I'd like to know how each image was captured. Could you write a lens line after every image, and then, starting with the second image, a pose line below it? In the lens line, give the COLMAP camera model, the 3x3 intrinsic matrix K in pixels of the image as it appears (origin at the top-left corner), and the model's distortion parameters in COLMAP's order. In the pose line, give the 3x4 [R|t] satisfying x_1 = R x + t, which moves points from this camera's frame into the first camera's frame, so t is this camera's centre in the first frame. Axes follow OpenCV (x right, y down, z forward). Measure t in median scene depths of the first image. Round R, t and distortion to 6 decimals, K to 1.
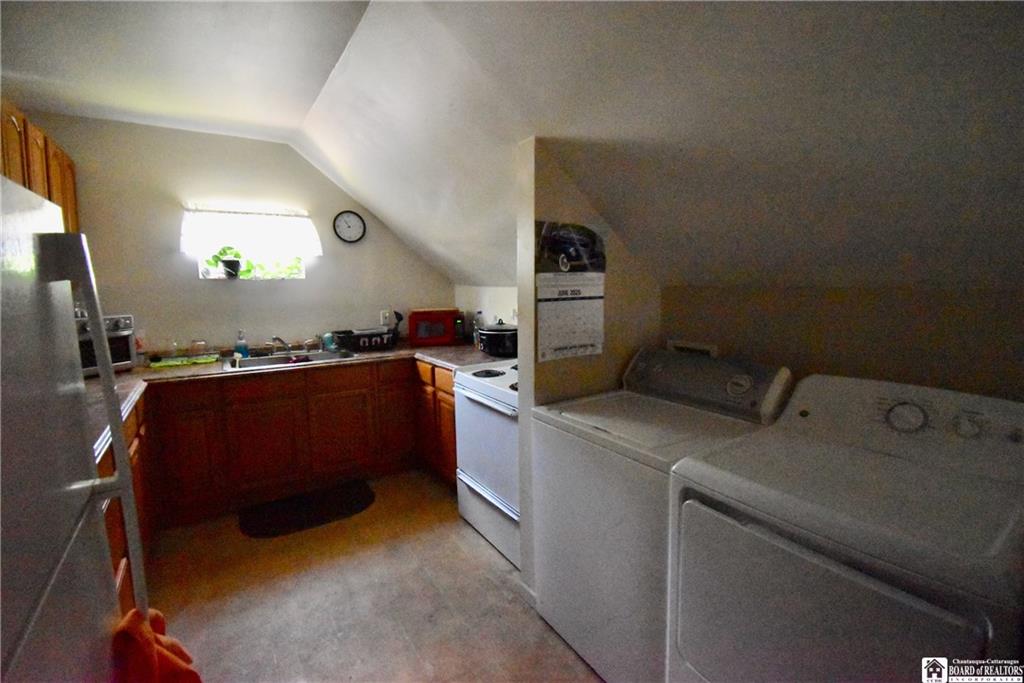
lens RADIAL K [[455.2, 0, 512.0], [0, 455.2, 341.5], [0, 0, 1]] dist [0.025337, -0.028322]
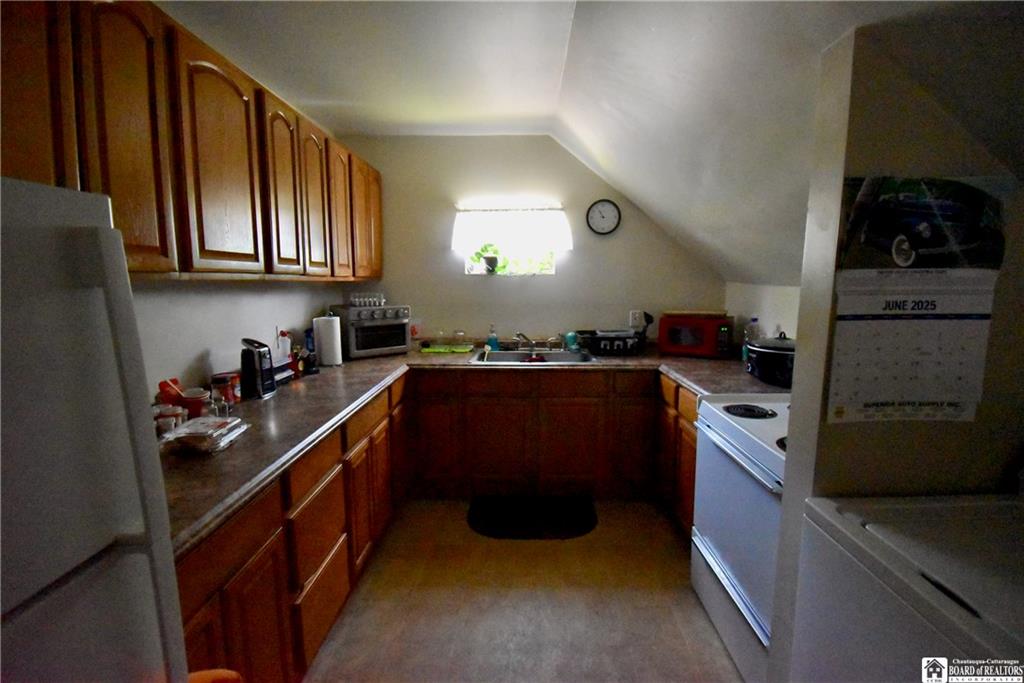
lens RADIAL K [[455.2, 0, 512.0], [0, 455.2, 341.5], [0, 0, 1]] dist [0.025337, -0.028322]
pose [[0.826240, 0.086215, -0.556681, 0.026297], [-0.077874, 0.996212, 0.038703, -0.031254], [0.557909, 0.011373, 0.829824, 0.181837]]
